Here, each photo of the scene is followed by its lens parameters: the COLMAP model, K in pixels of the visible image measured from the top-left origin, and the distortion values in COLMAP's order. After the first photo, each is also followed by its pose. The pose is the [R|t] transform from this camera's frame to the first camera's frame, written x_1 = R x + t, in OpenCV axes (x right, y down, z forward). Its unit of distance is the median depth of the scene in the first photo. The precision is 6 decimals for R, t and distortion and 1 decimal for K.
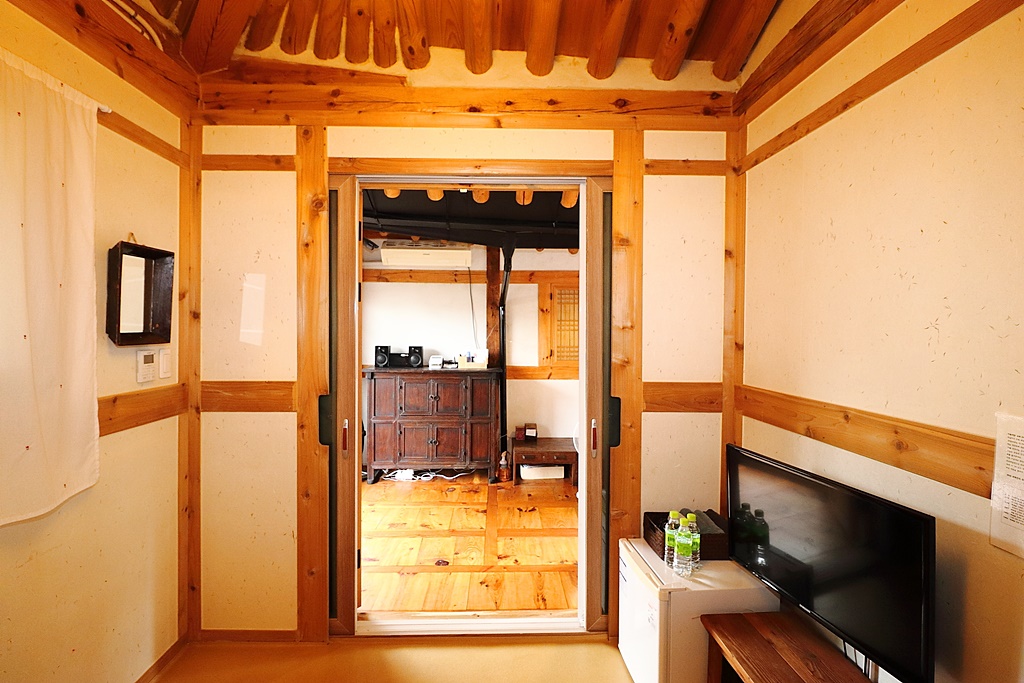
lens RADIAL K [[472.2, 0, 499.2], [0, 472.2, 331.9], [0, 0, 1]] dist [0.001236, -0.013998]
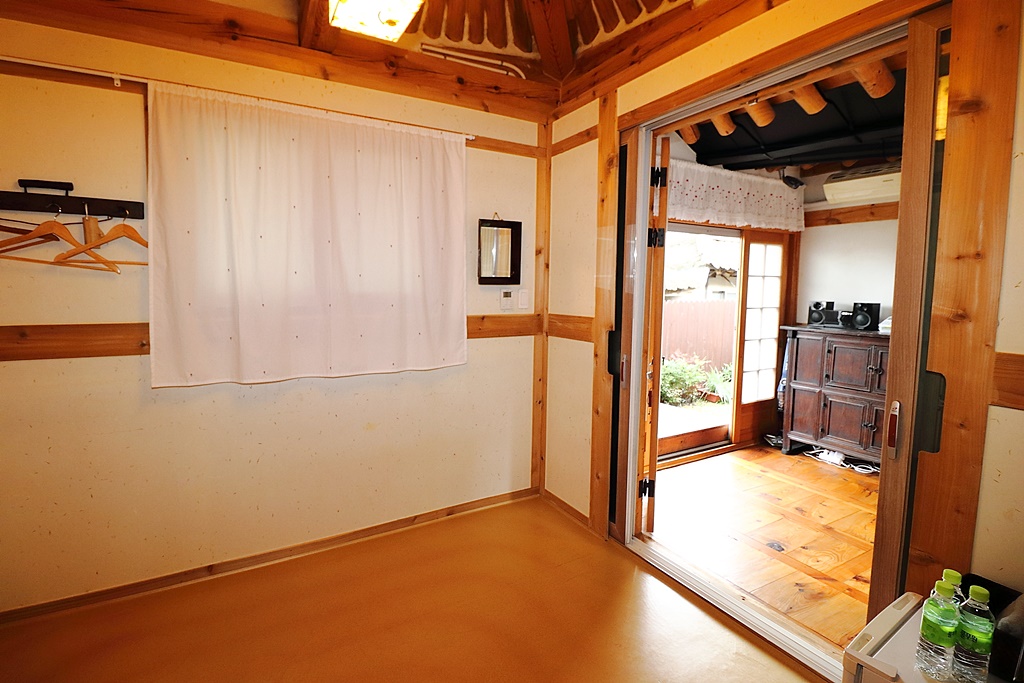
lens RADIAL K [[472.2, 0, 499.2], [0, 472.2, 331.9], [0, 0, 1]] dist [0.001236, -0.013998]
pose [[0.461857, 0.079696, -0.883366, 0.526866], [-0.011273, 0.996402, 0.084000, 0.042724], [0.886883, -0.028838, 0.461094, 0.228861]]
